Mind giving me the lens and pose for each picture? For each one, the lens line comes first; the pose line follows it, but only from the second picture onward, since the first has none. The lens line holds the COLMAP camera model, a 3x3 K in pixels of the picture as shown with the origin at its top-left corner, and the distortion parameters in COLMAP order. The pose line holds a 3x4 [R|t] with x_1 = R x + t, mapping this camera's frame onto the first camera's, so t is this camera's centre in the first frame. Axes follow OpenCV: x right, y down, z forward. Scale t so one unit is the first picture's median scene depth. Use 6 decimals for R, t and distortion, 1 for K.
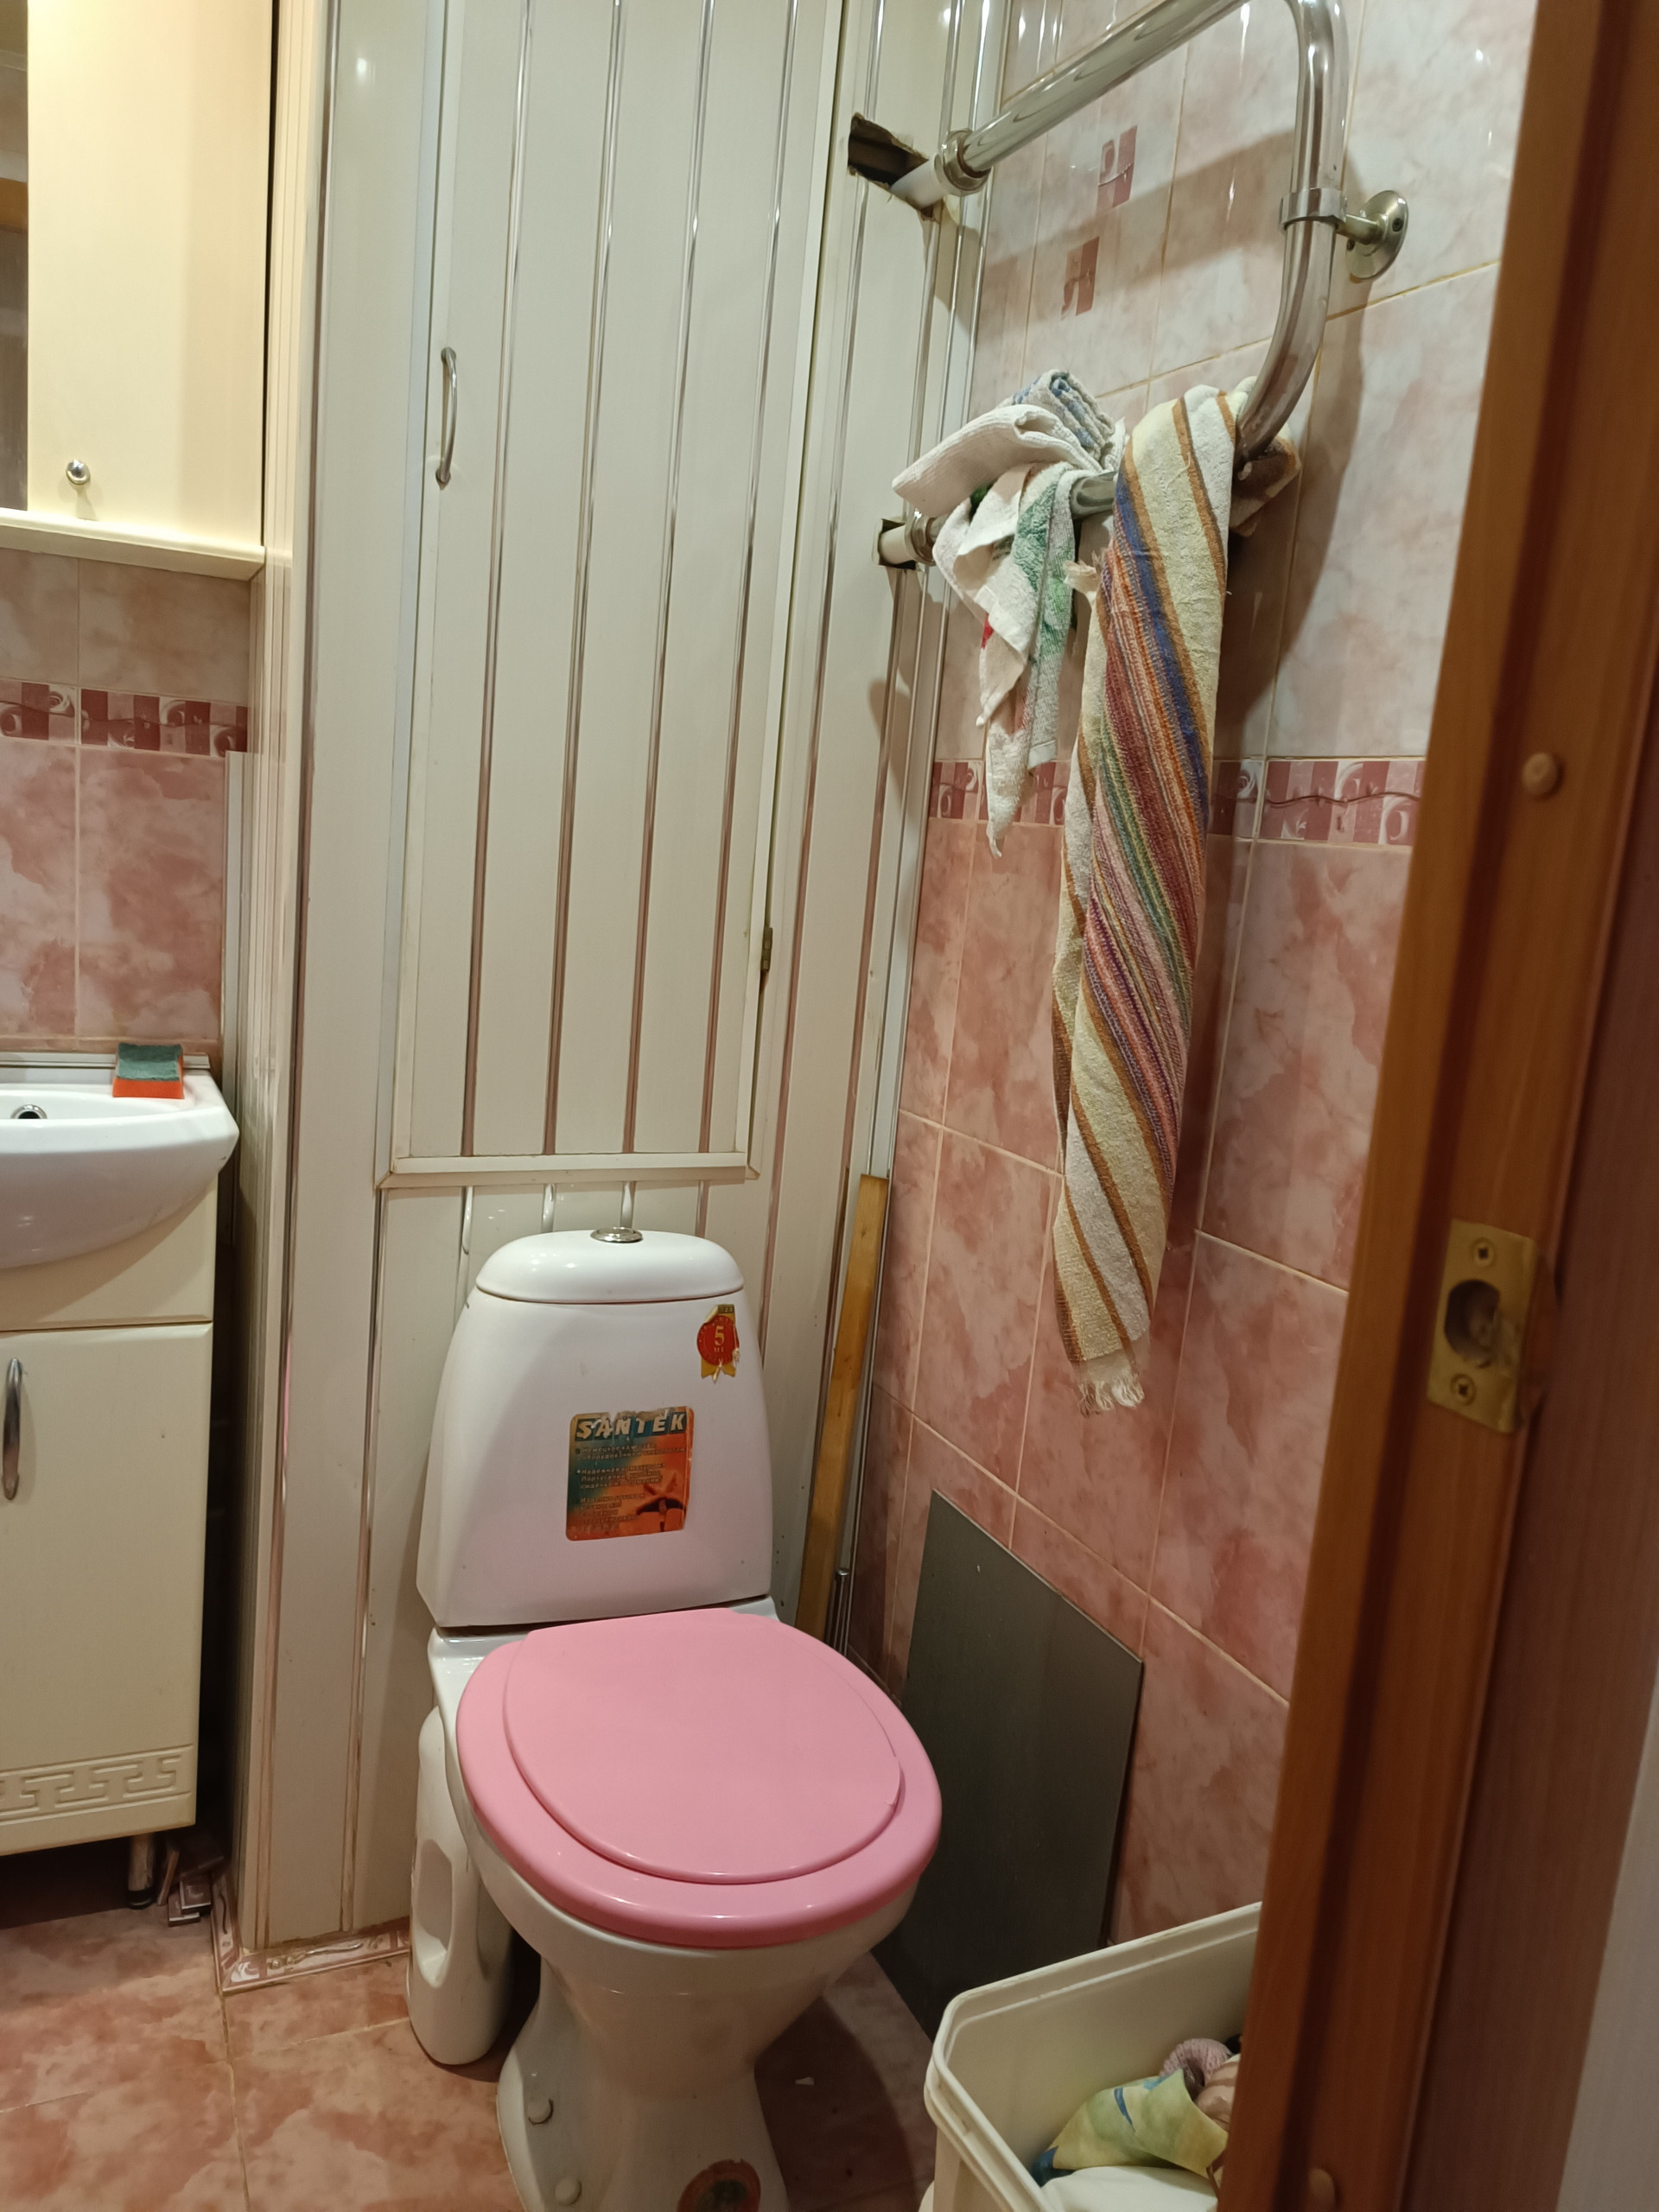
lens RADIAL K [[1601.8, 0, 829.5], [0, 1601.8, 1106.0], [0, 0, 1]] dist [0.046254, -0.060681]
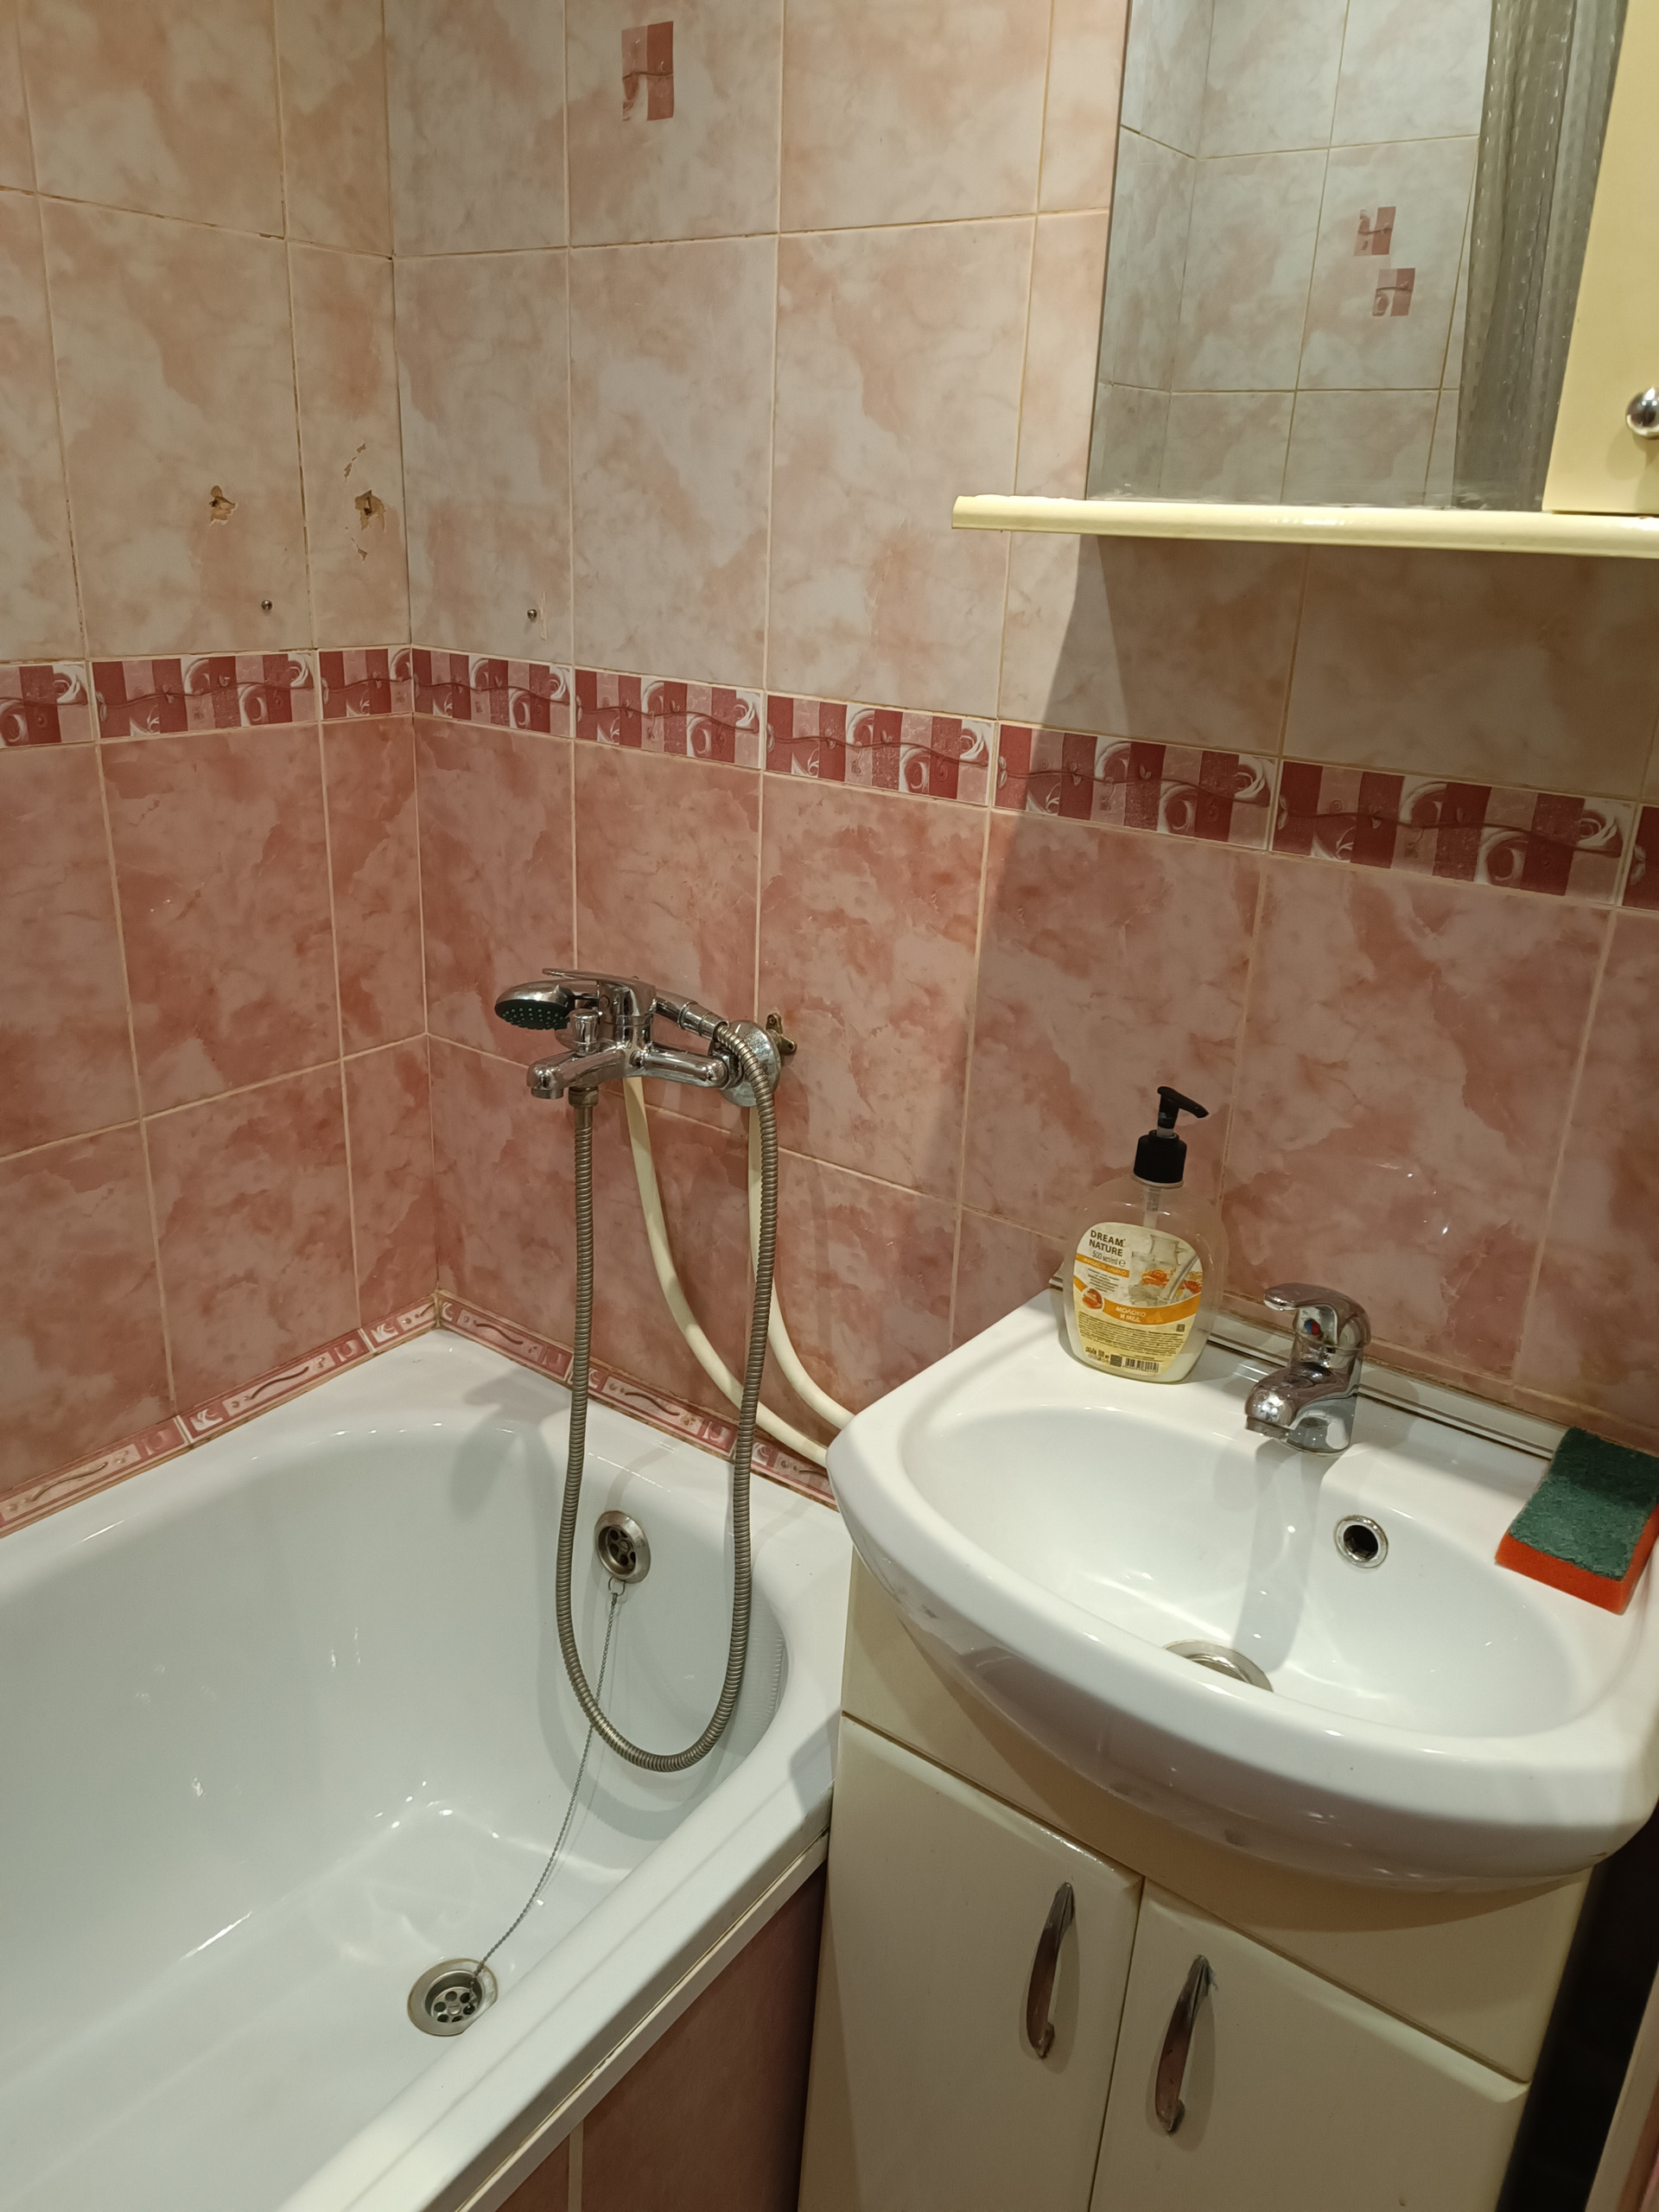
lens RADIAL K [[1585.5, 0, 837.6], [0, 1585.5, 1103.4], [0, 0, 1]] dist [0.052834, -0.062107]
pose [[0.498989, 0.242663, -0.831940, -0.134891], [-0.145551, 0.969826, 0.195582, -0.229424], [0.854298, 0.023497, 0.519253, 0.506318]]
